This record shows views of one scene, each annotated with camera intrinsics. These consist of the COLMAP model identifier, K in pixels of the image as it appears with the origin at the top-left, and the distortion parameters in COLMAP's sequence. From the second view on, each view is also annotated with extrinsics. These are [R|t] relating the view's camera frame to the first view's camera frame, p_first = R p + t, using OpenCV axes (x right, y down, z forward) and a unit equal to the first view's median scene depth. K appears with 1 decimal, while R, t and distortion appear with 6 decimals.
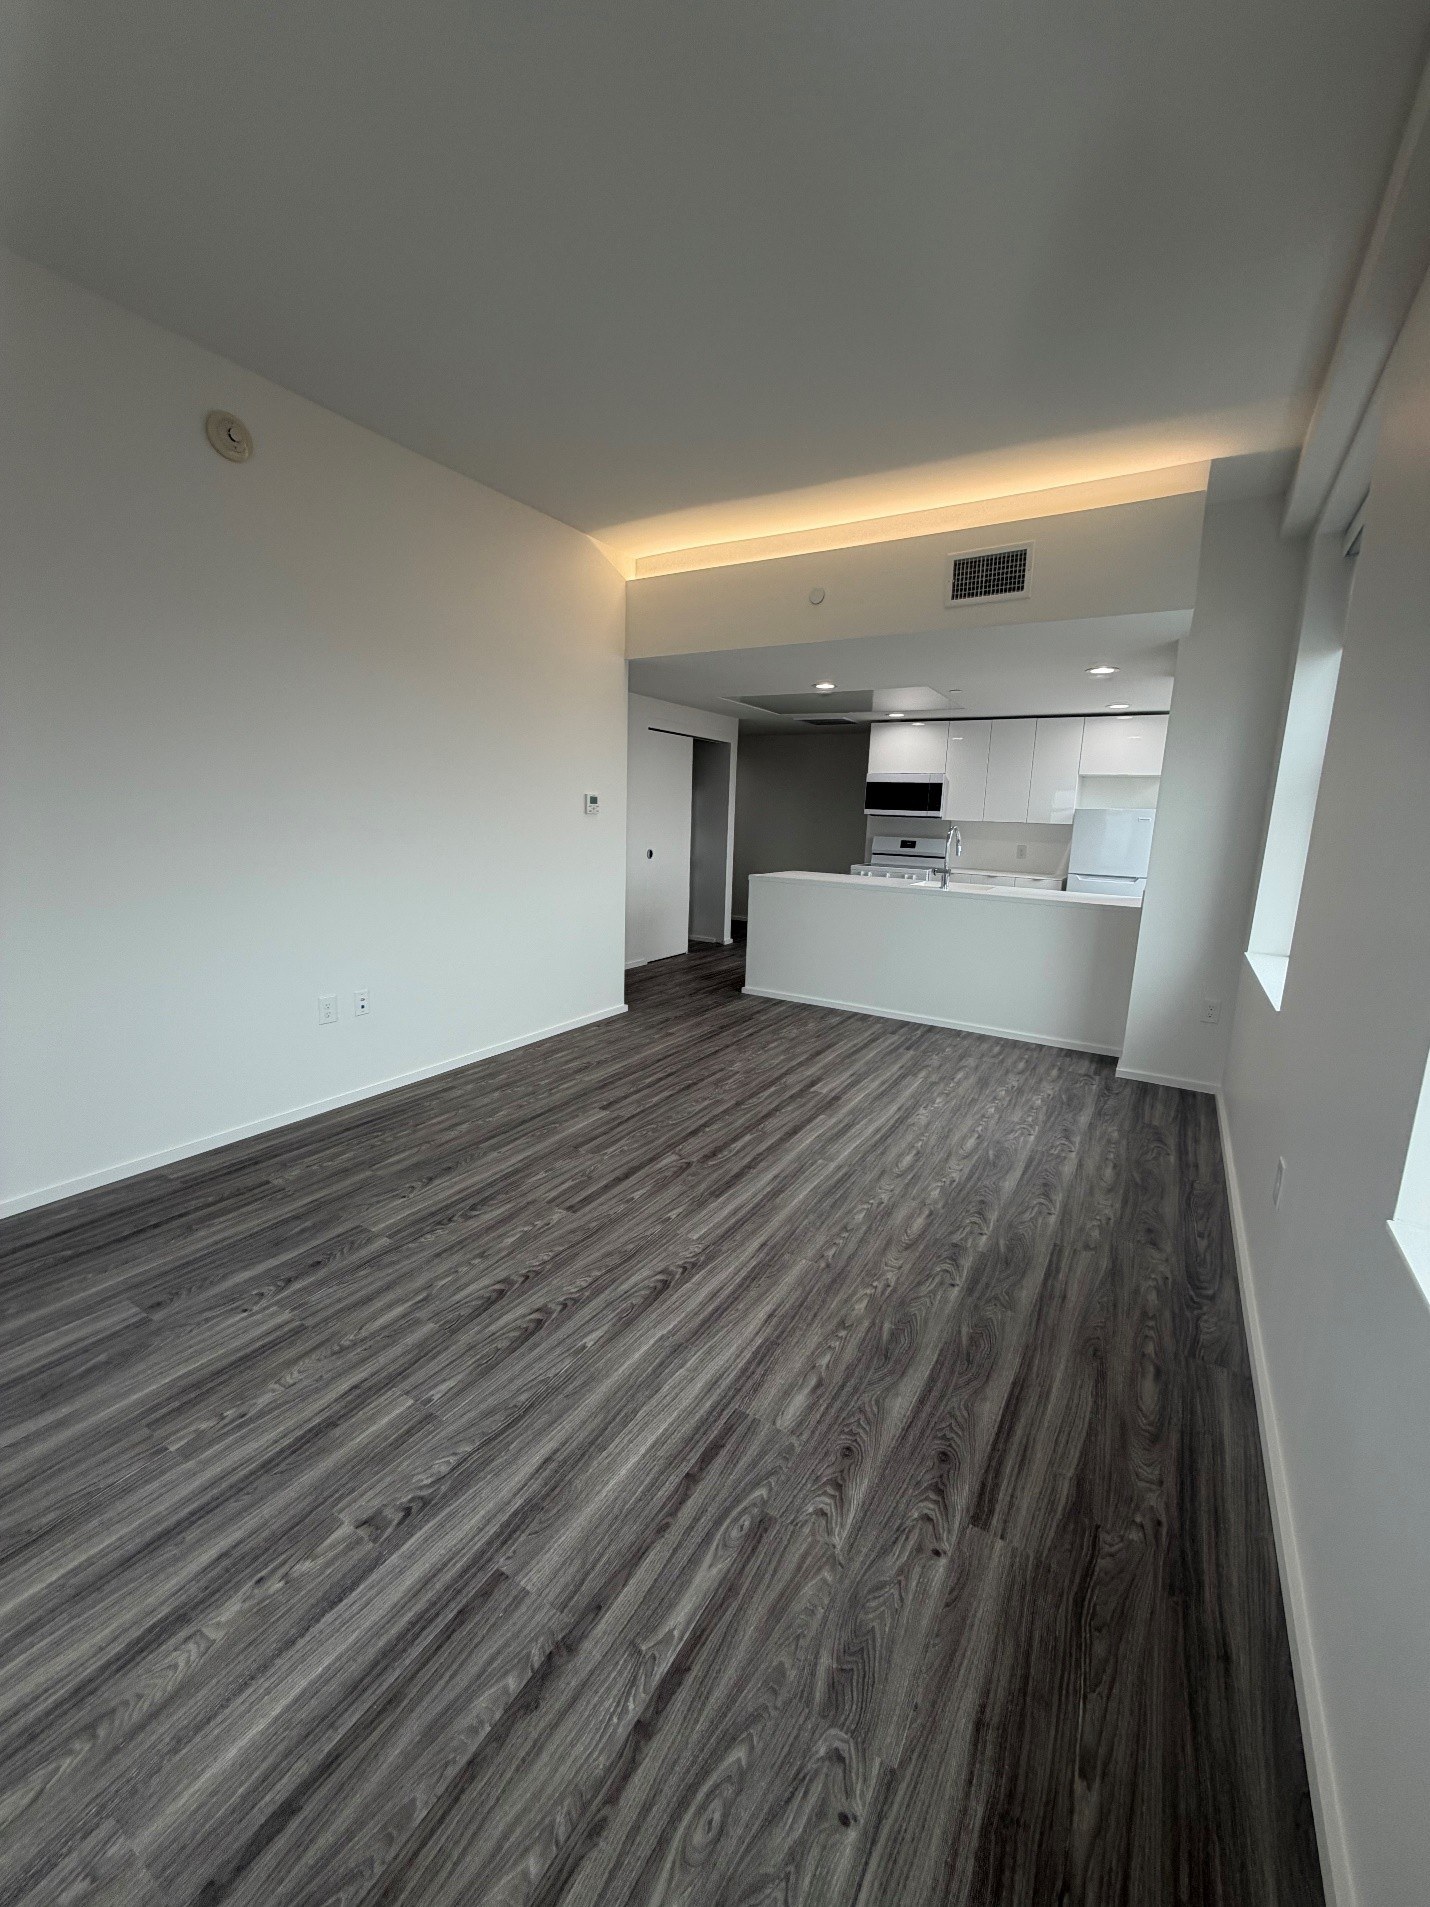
lens RADIAL K [[754.3, 0, 715.0], [0, 754.3, 953.5], [0, 0, 1]] dist [0.000817, -0.000375]
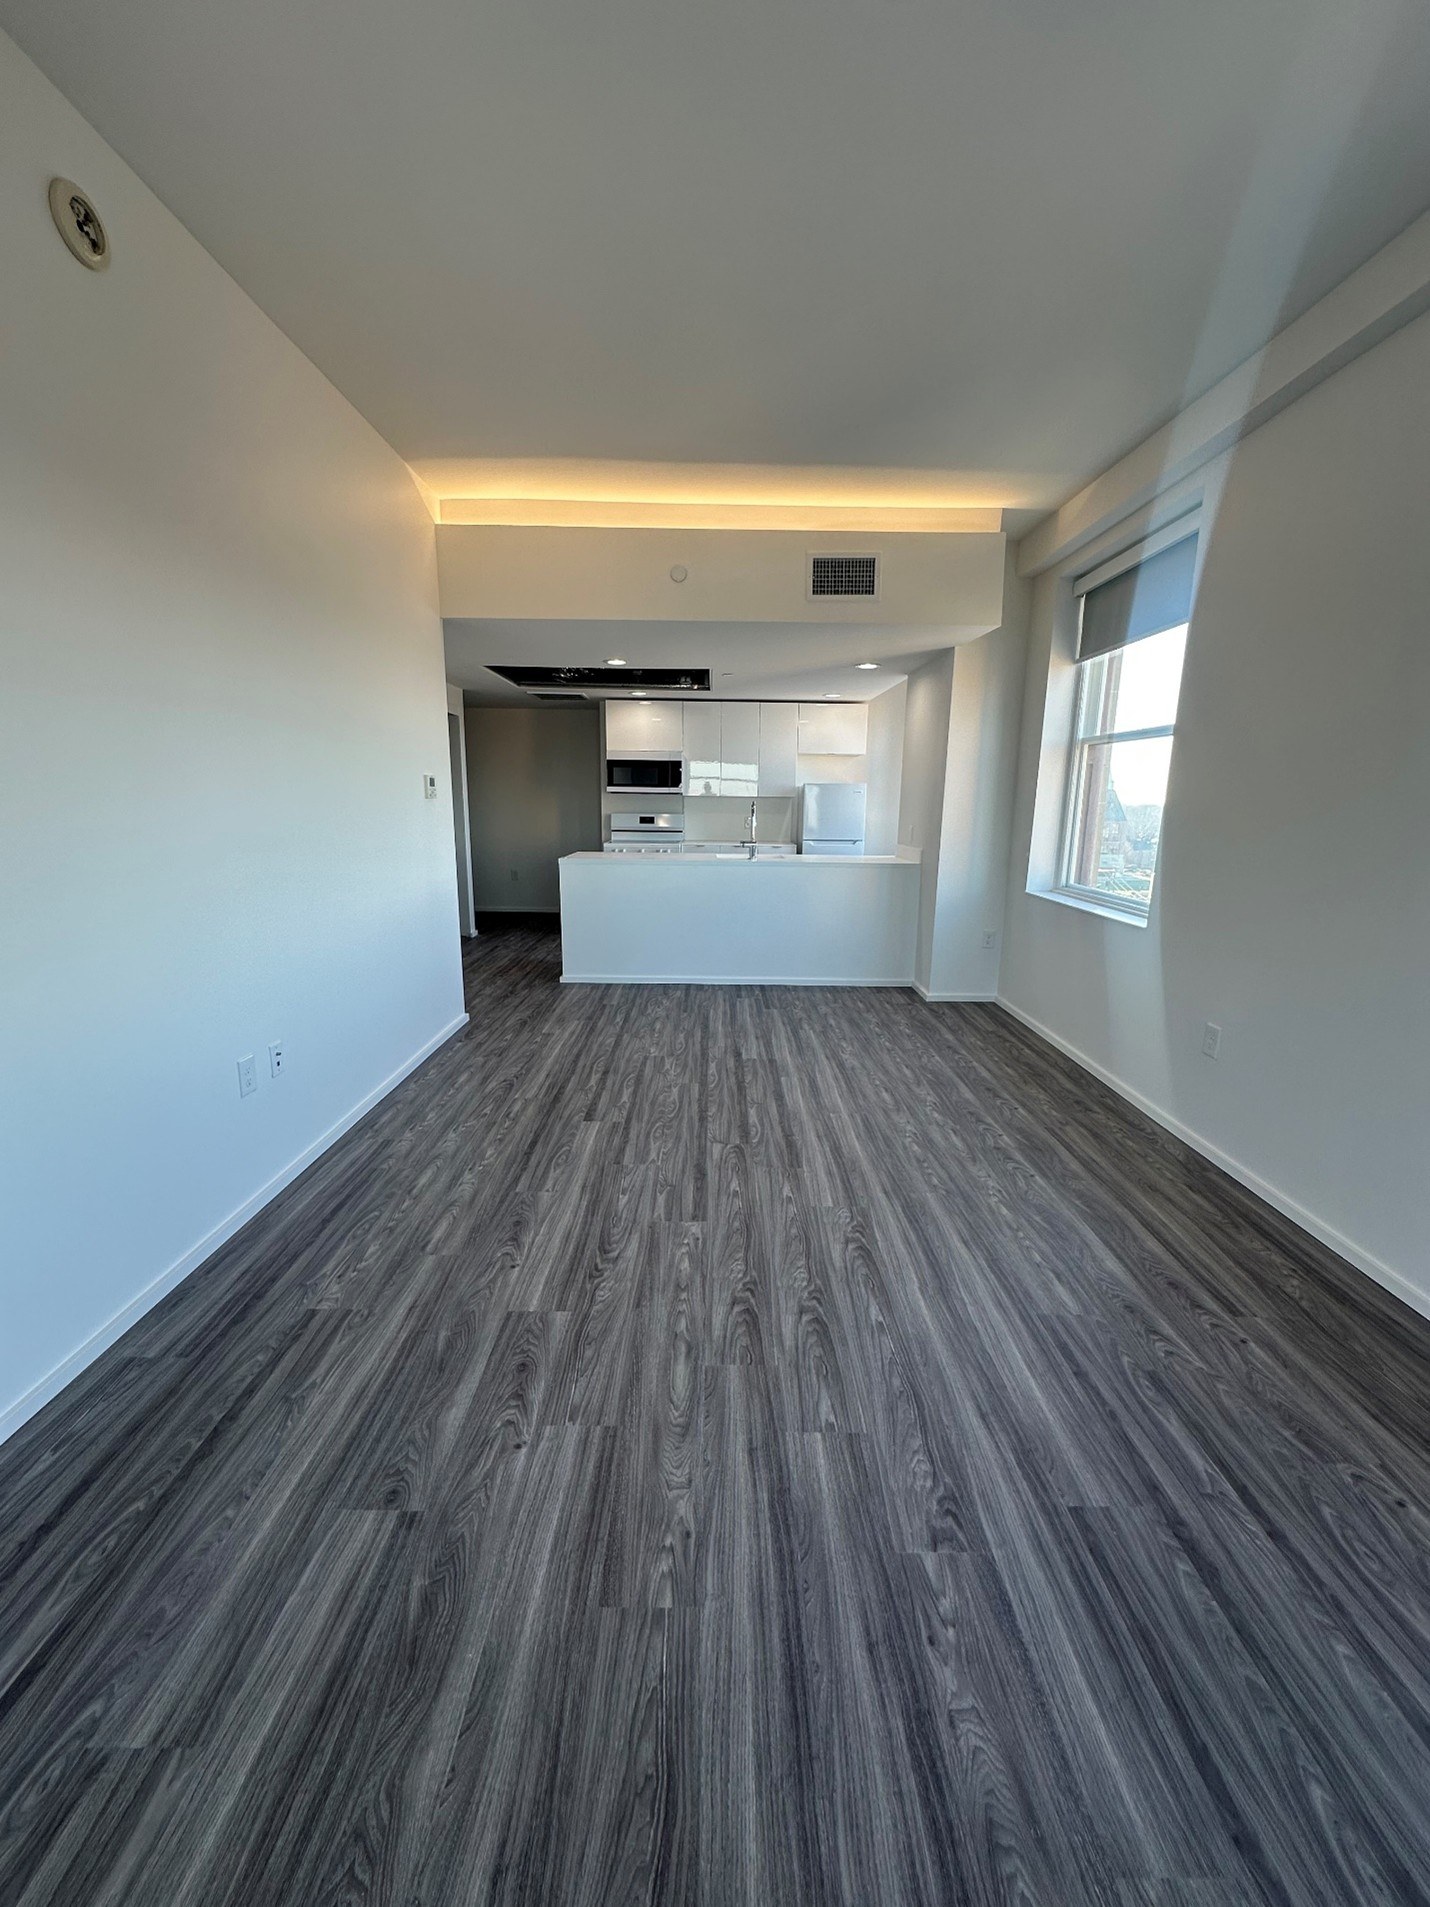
lens RADIAL K [[754.1, 0, 715.0], [0, 754.1, 953.5], [0, 0, 1]] dist [-0.002781, -0.000151]
pose [[0.855226, -0.127269, 0.502386, -0.534137], [0.111479, 0.991862, 0.061495, -0.041556], [-0.506124, 0.003413, 0.862454, 0.150844]]
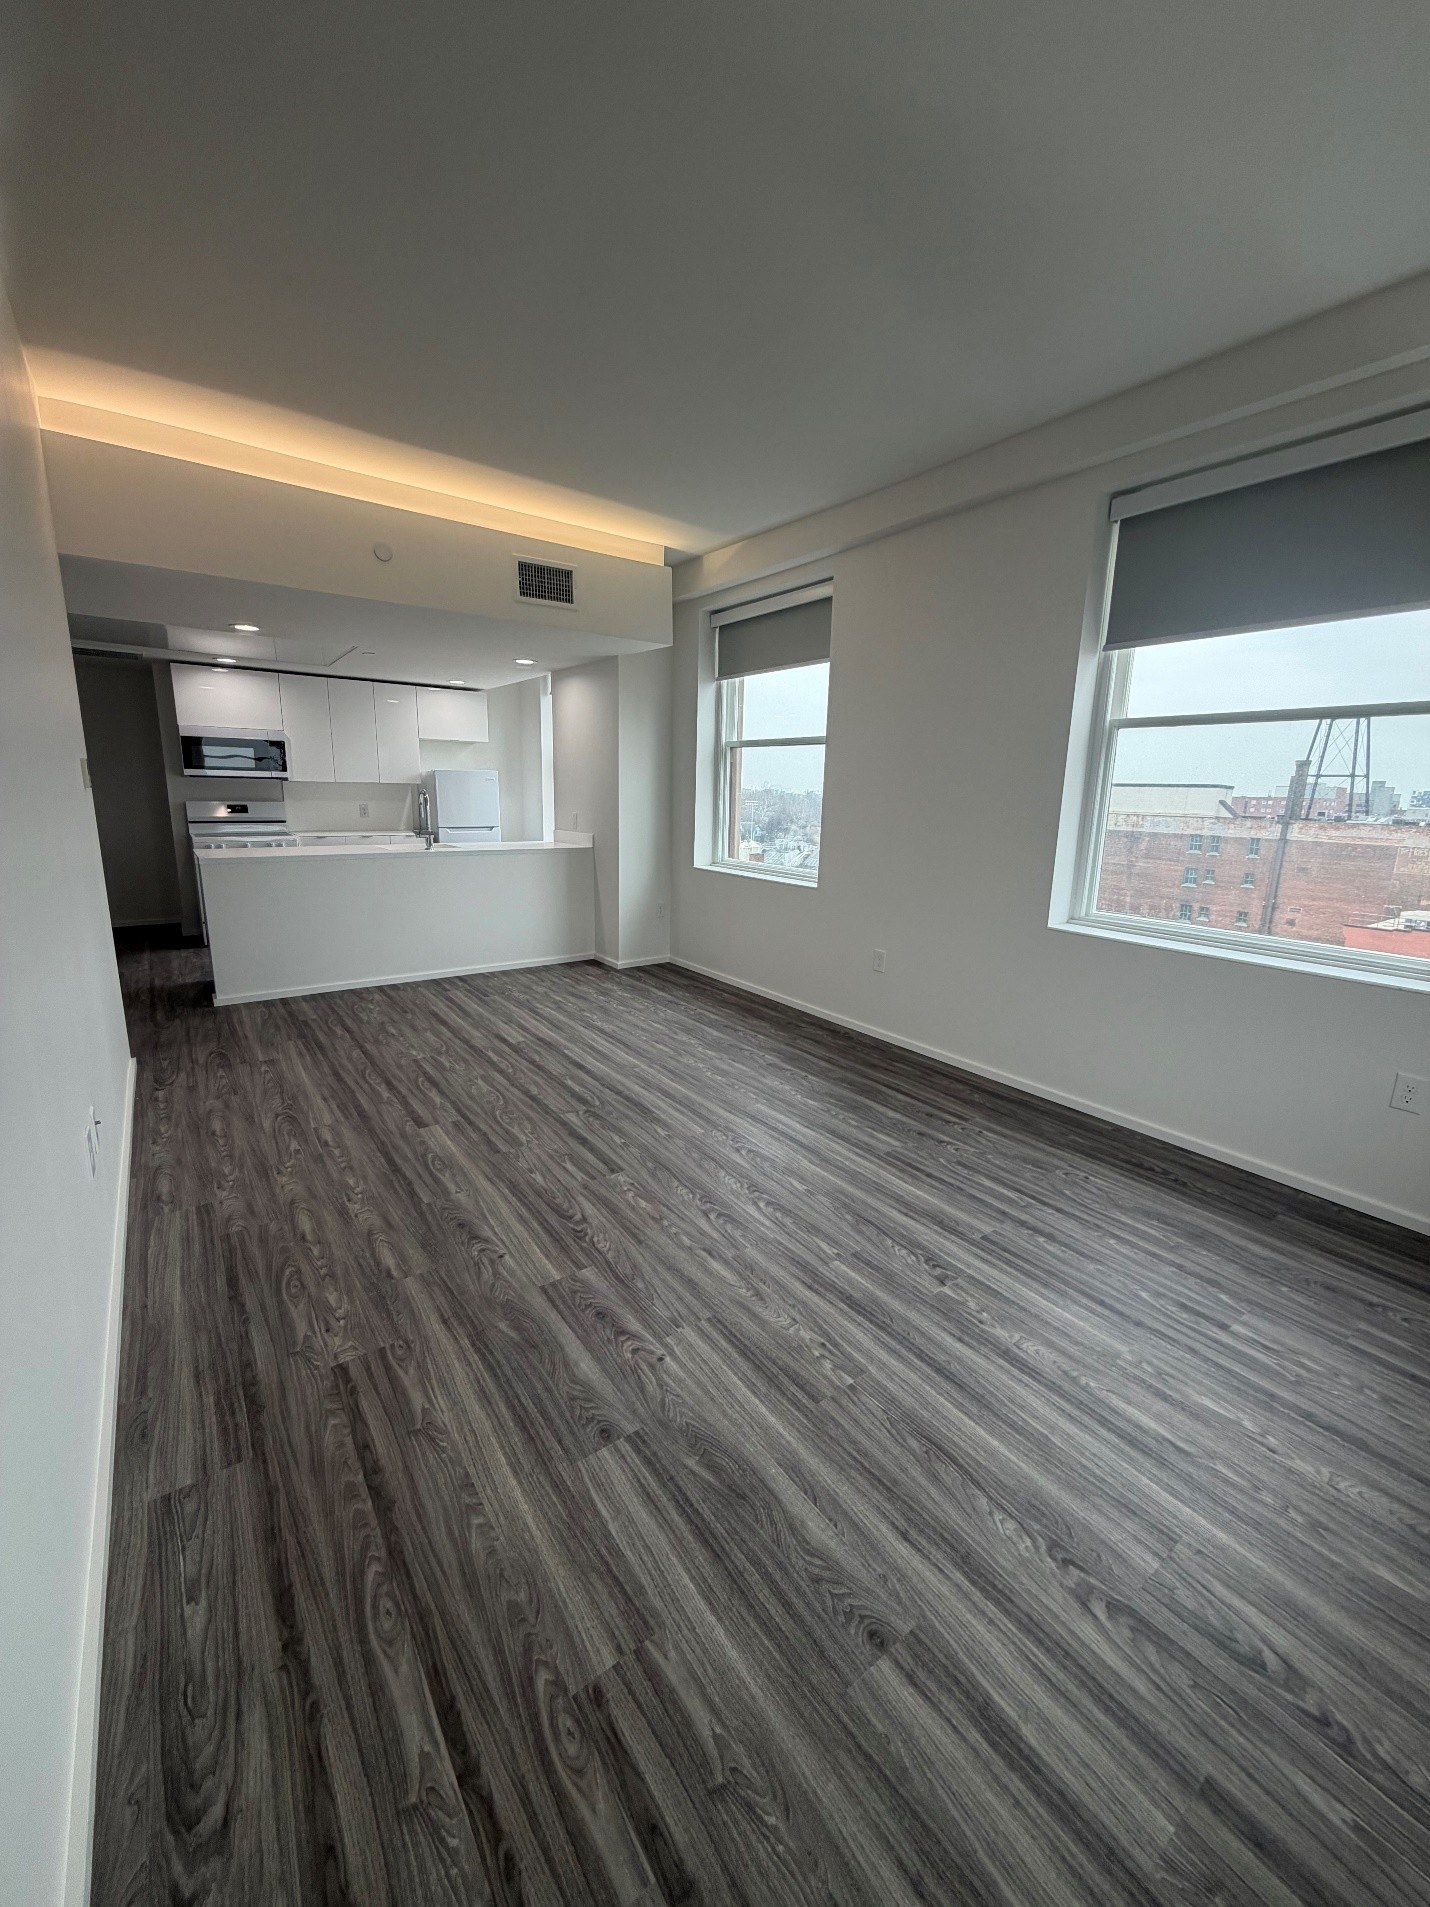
lens RADIAL K [[754.1, 0, 715.0], [0, 754.1, 953.5], [0, 0, 1]] dist [-0.002781, -0.000151]
pose [[0.391144, -0.222250, 0.893091, -0.897501], [0.162166, 0.971864, 0.170829, -0.103740], [-0.905930, 0.078011, 0.416180, 0.358709]]
